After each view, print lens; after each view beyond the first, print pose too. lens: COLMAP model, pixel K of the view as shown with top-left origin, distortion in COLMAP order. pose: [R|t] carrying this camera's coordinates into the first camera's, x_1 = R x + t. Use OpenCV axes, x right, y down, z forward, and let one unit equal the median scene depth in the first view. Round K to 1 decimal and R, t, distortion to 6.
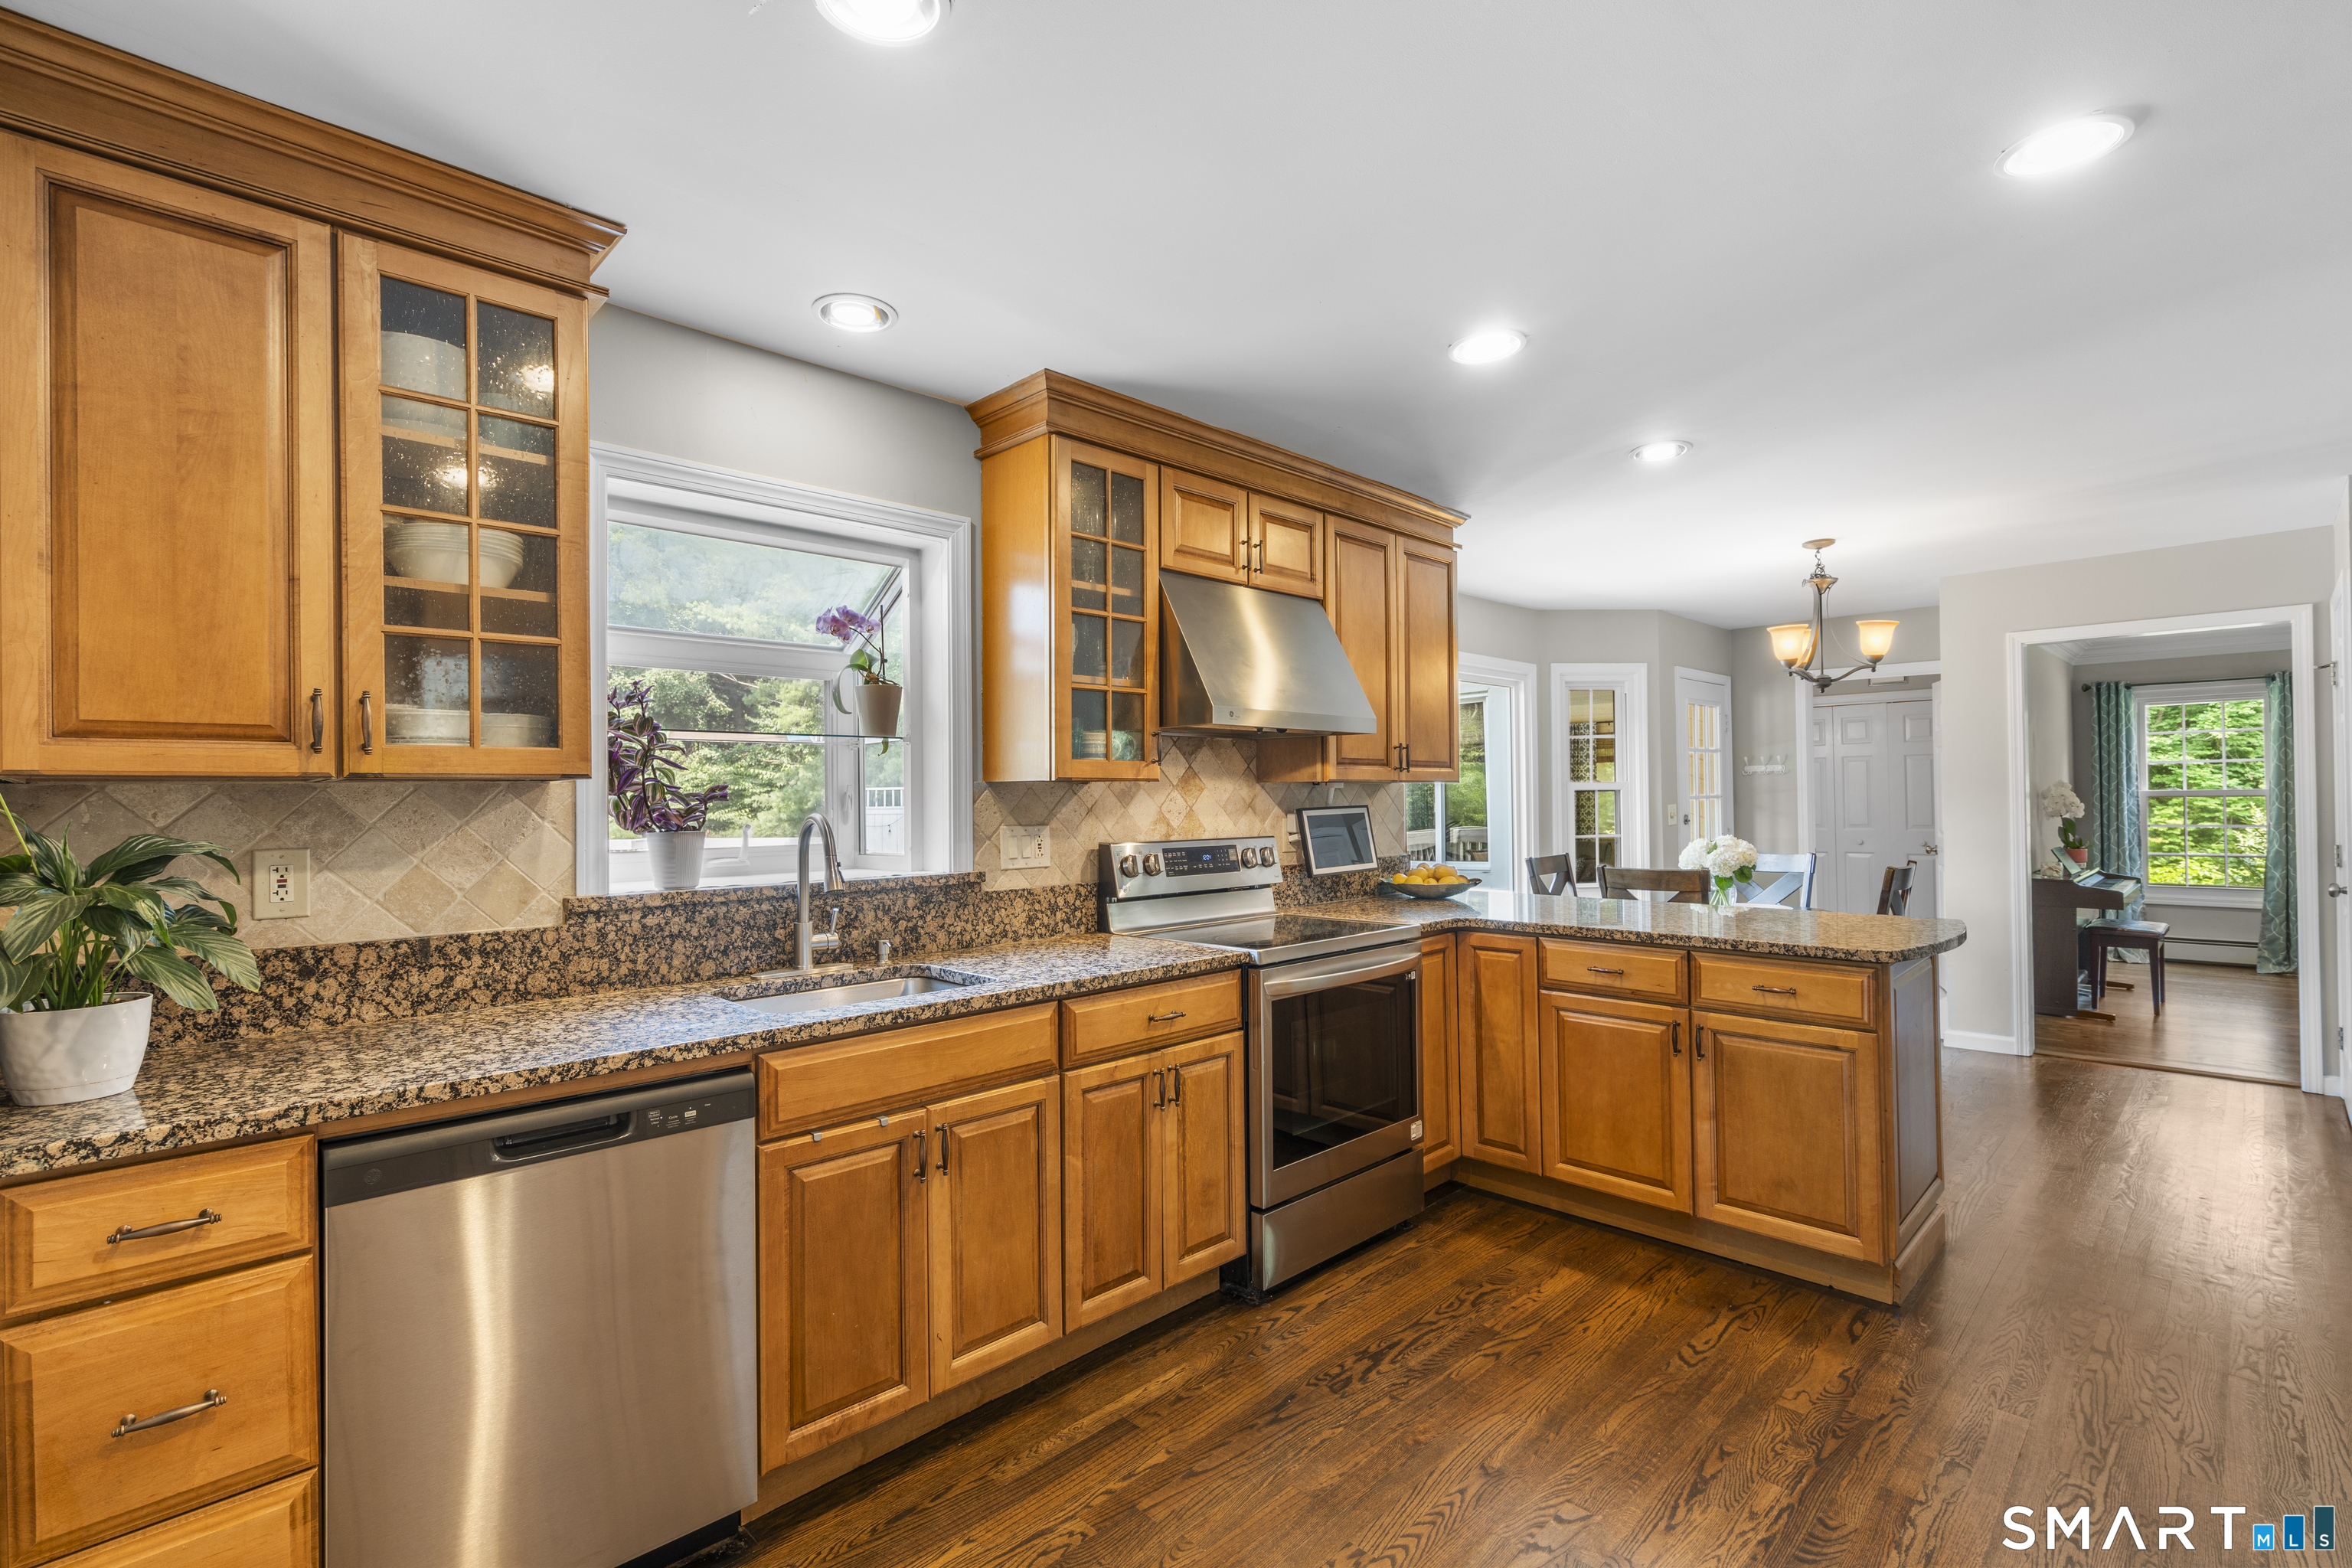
lens RADIAL K [[1062.5, 0, 1168.9], [0, 1062.5, 791.2], [0, 0, 1]] dist [-0.005592, 0.003852]
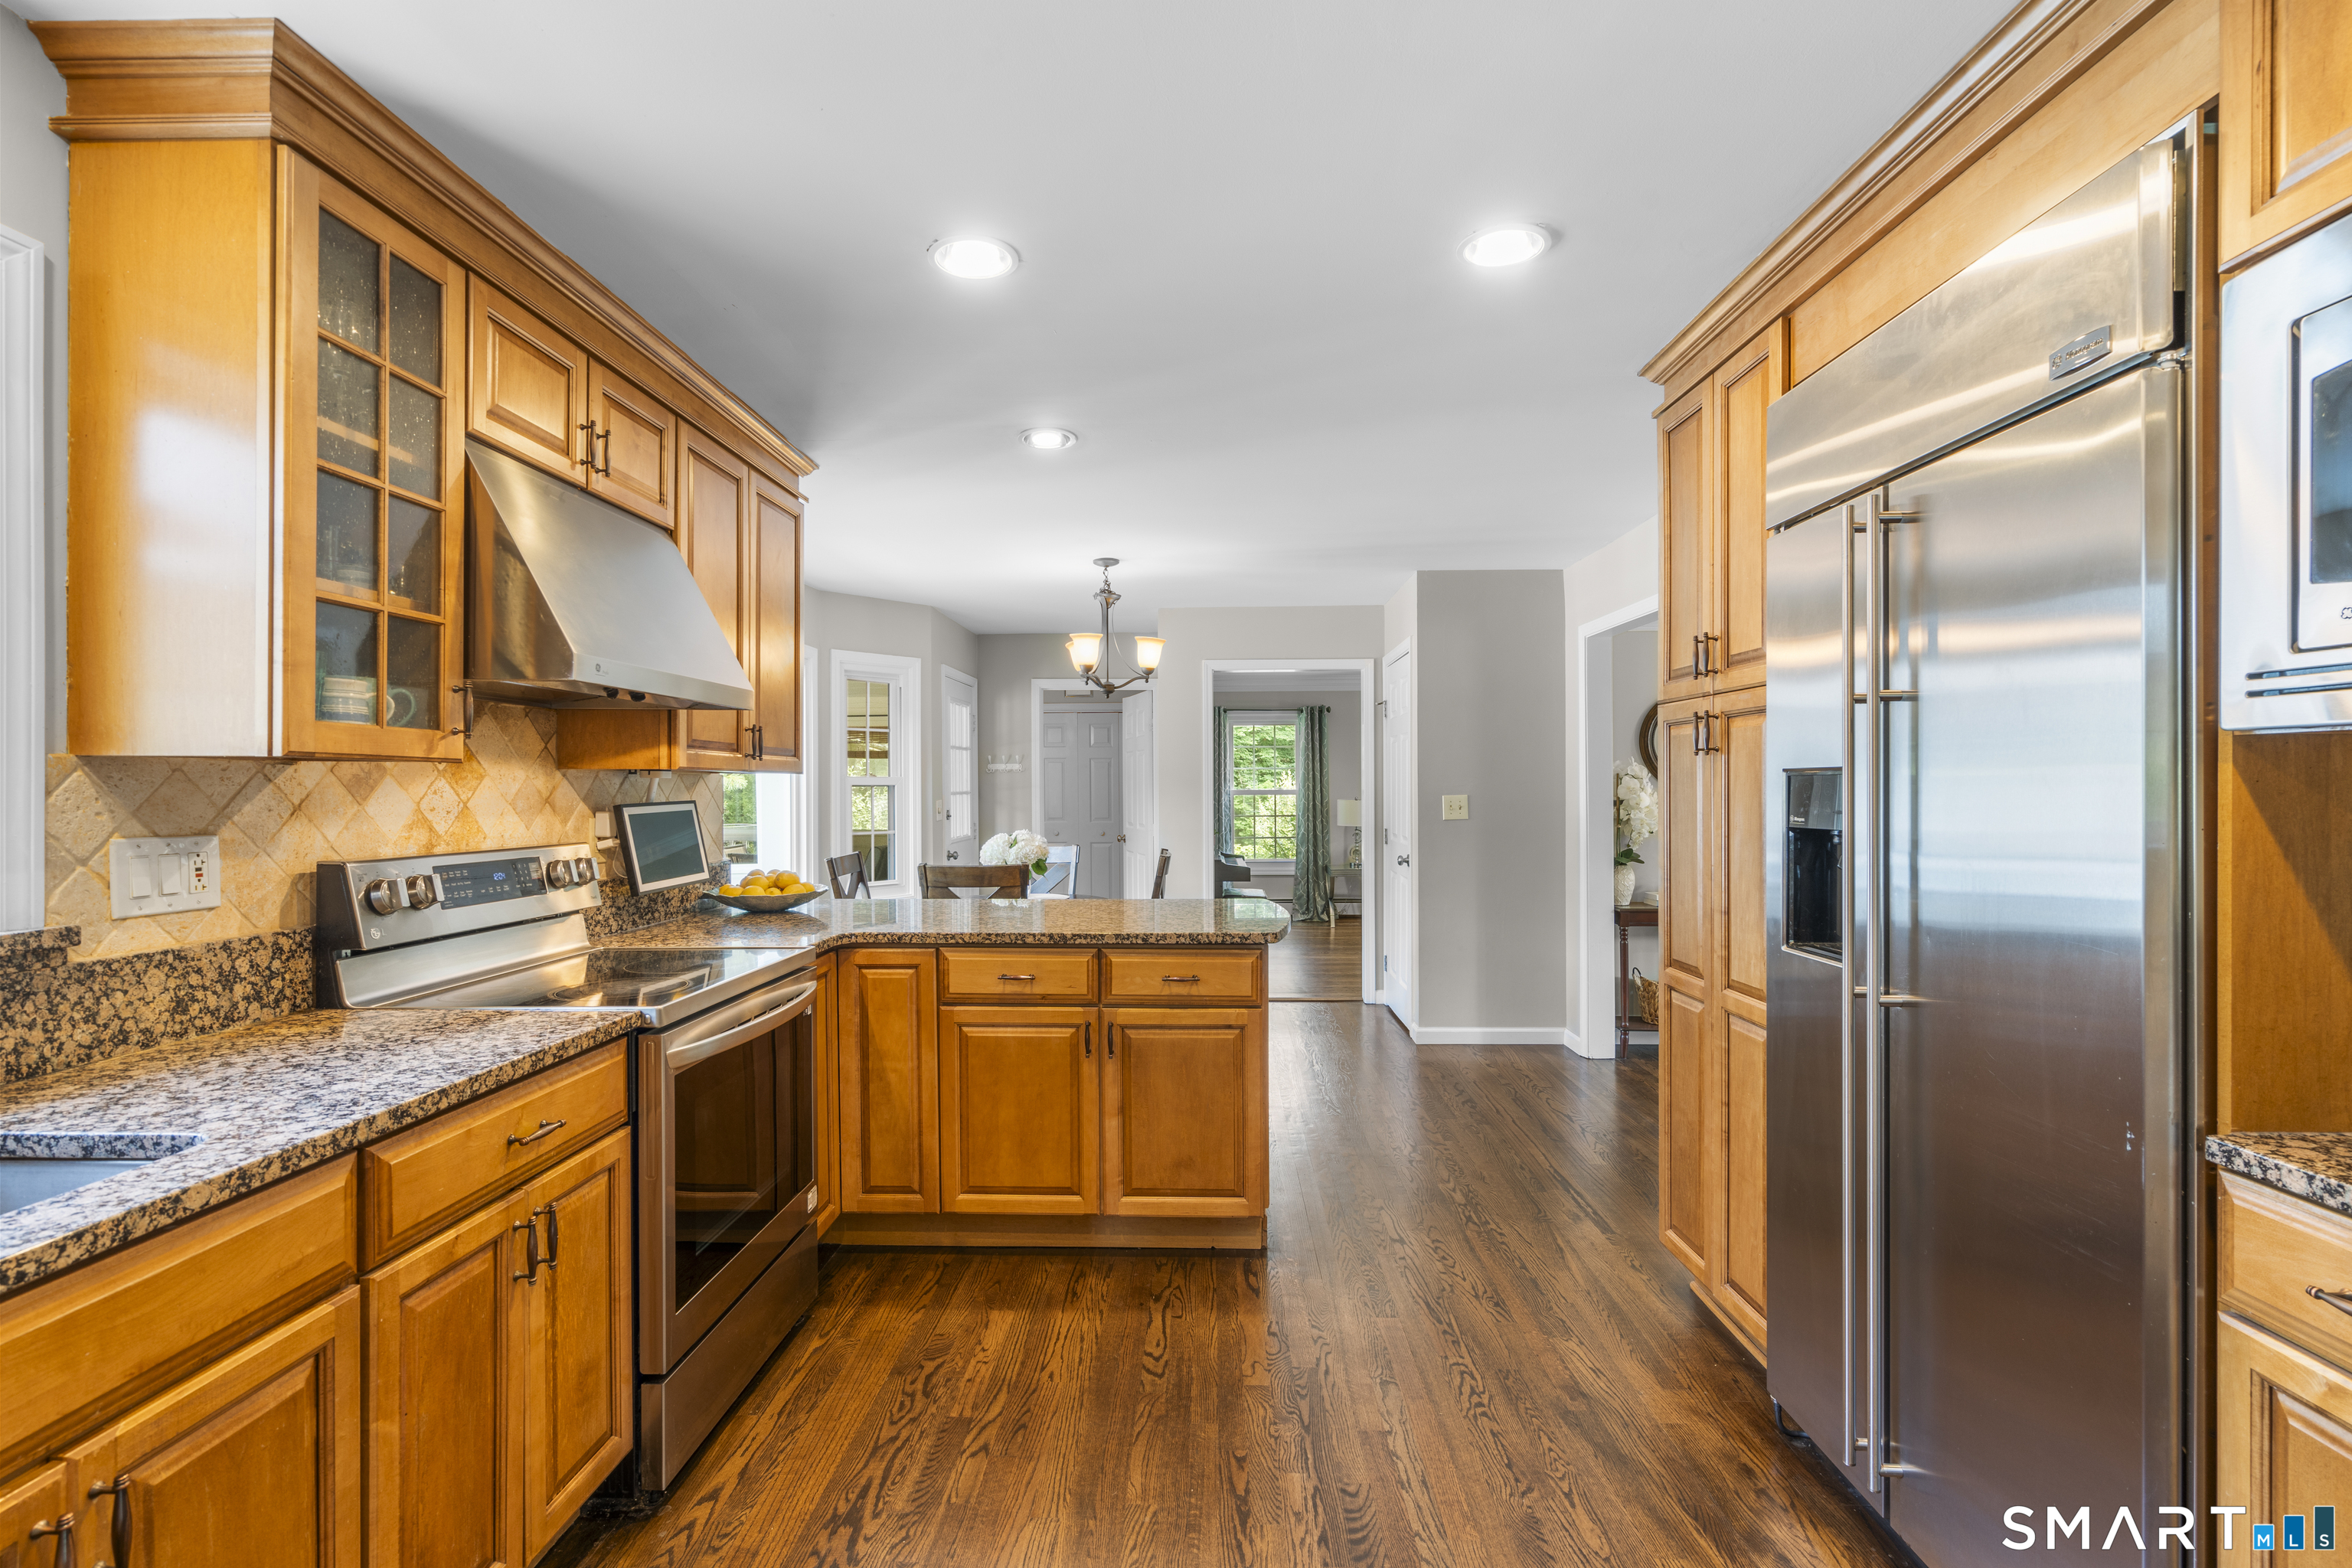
lens RADIAL K [[1062.5, 0, 1181.8], [0, 1062.5, 788.4], [0, 0, 1]] dist [-0.005592, 0.003852]
pose [[0.716741, 0.008787, 0.697284, -0.149639], [-0.009516, 0.999951, -0.002819, 0.003935], [-0.697274, -0.004615, 0.716790, 0.245079]]
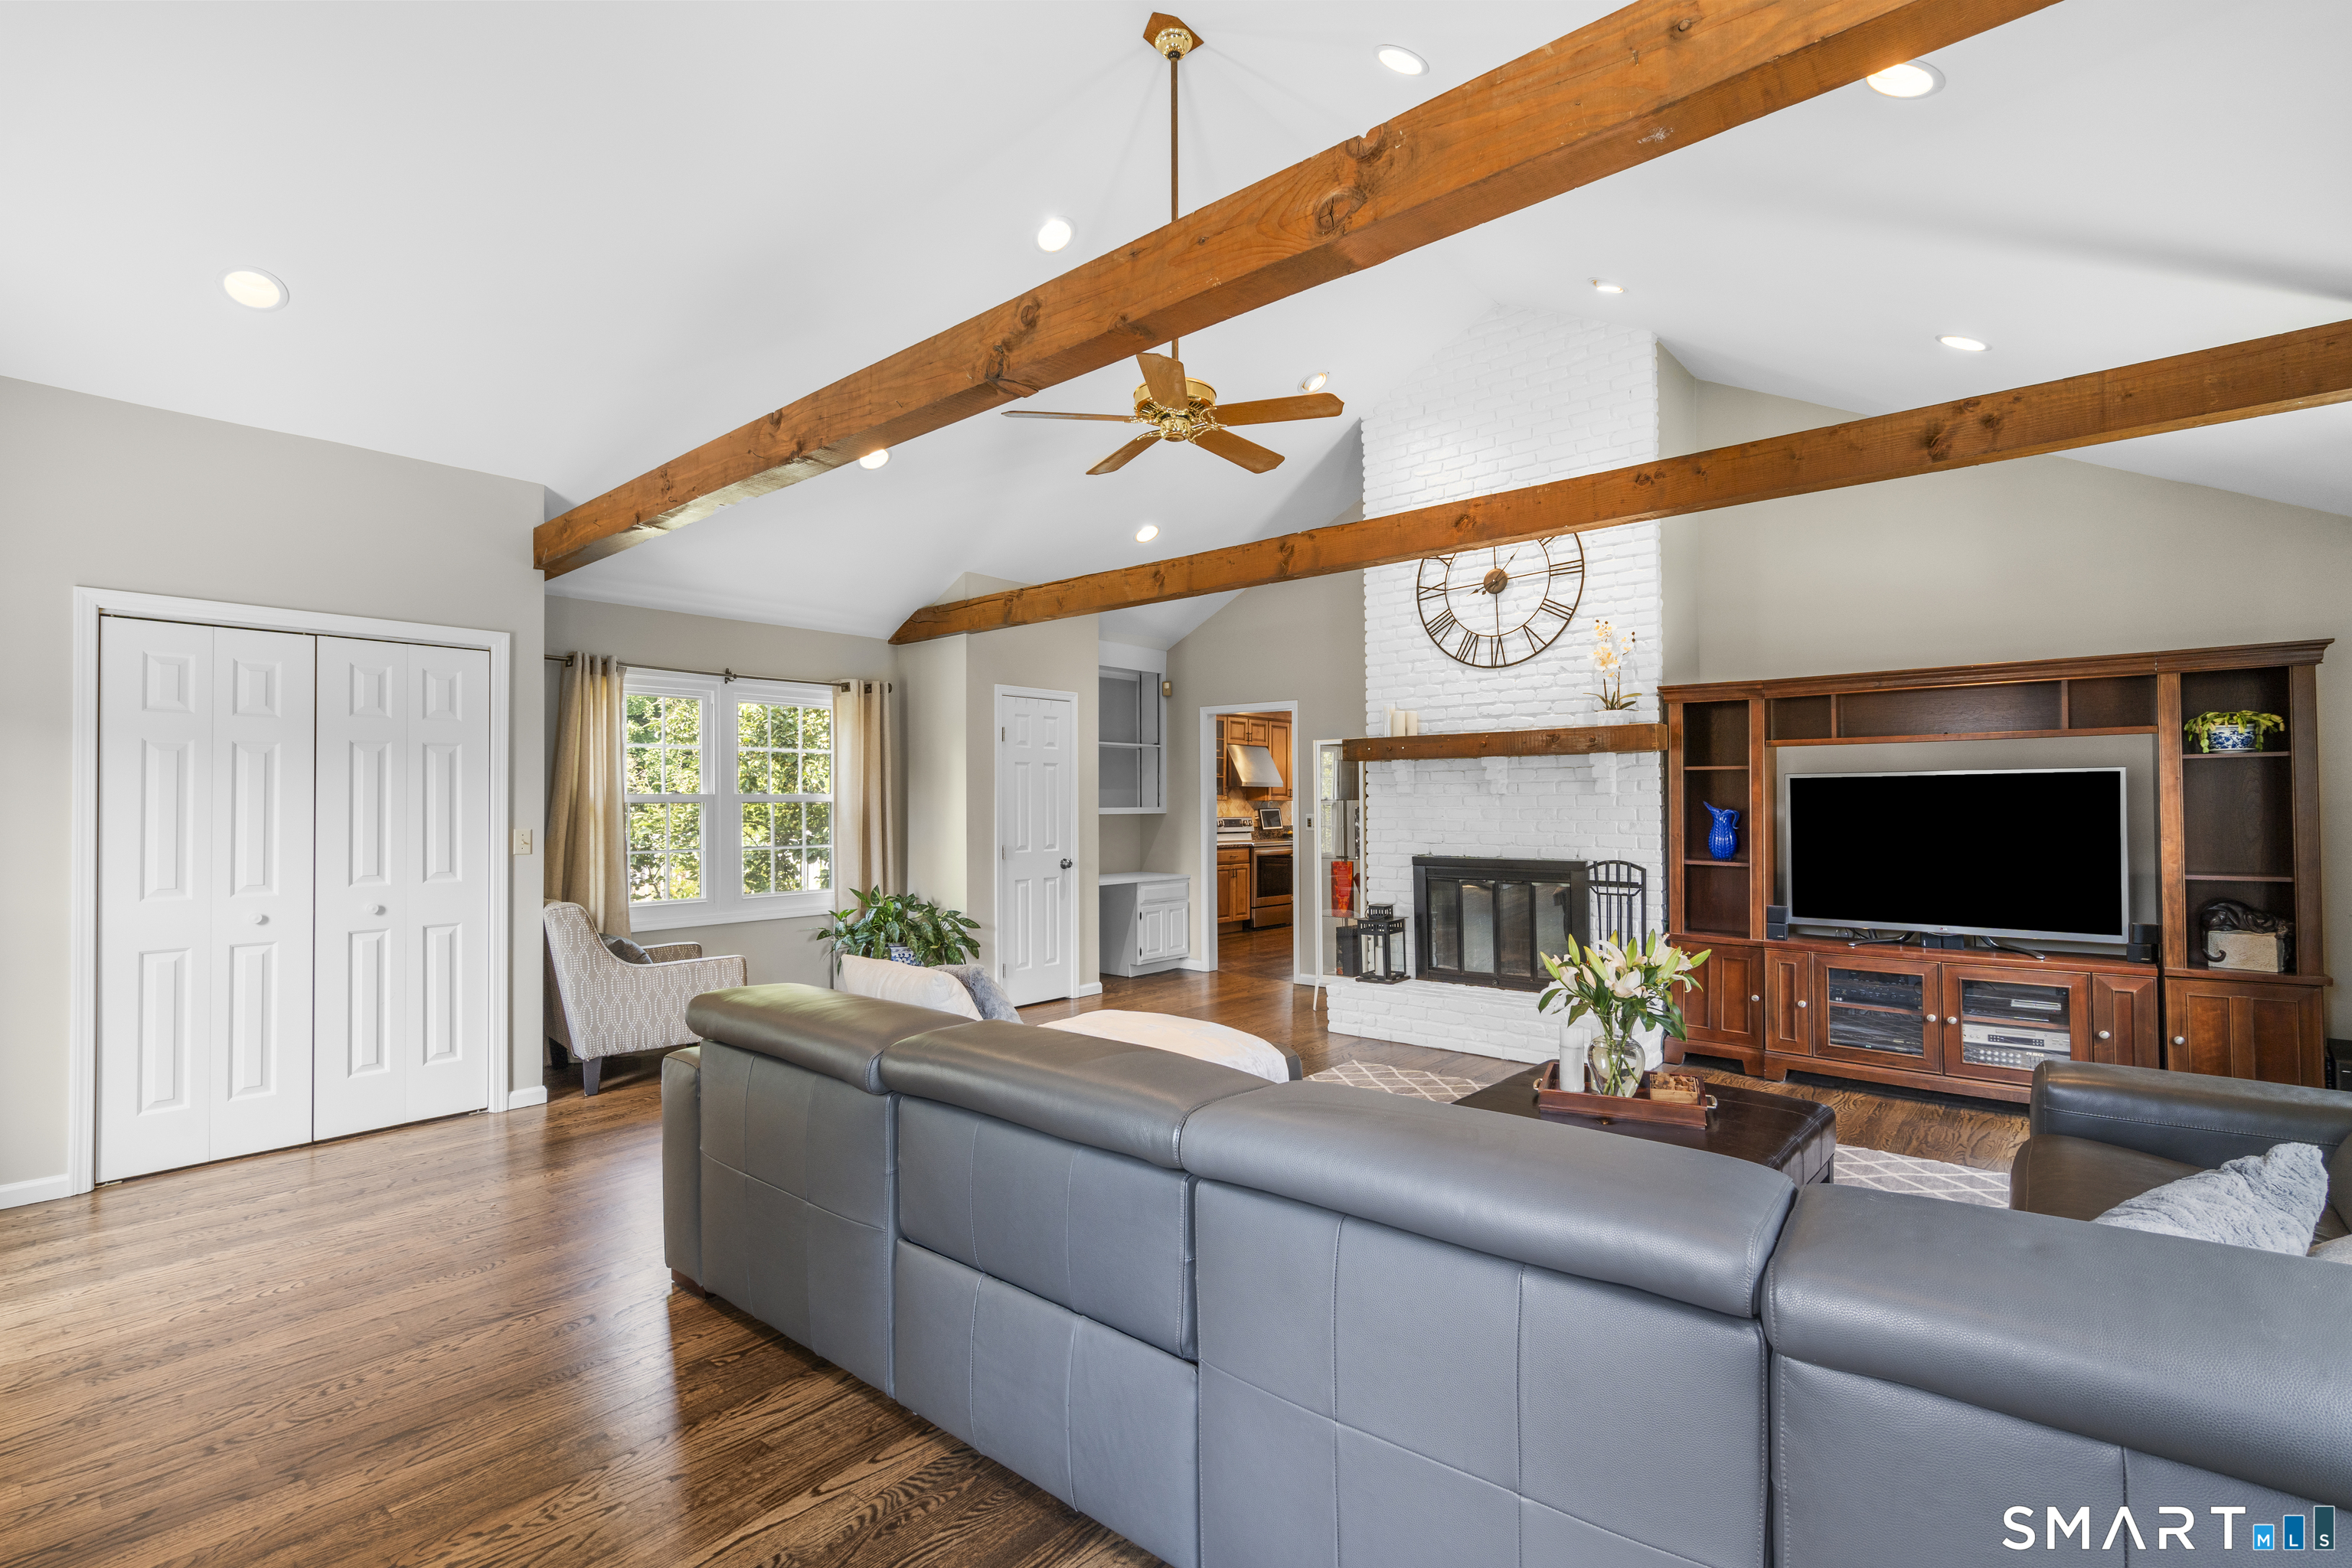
lens RADIAL K [[1062.5, 0, 1173.6], [0, 1062.5, 788.3], [0, 0, 1]] dist [-0.005592, 0.003852]
pose [[0.995436, 0.004162, 0.095336, -0.583238], [-0.003050, 0.999926, -0.011810, -0.010197], [-0.095378, 0.011465, 0.995375, -2.887187]]
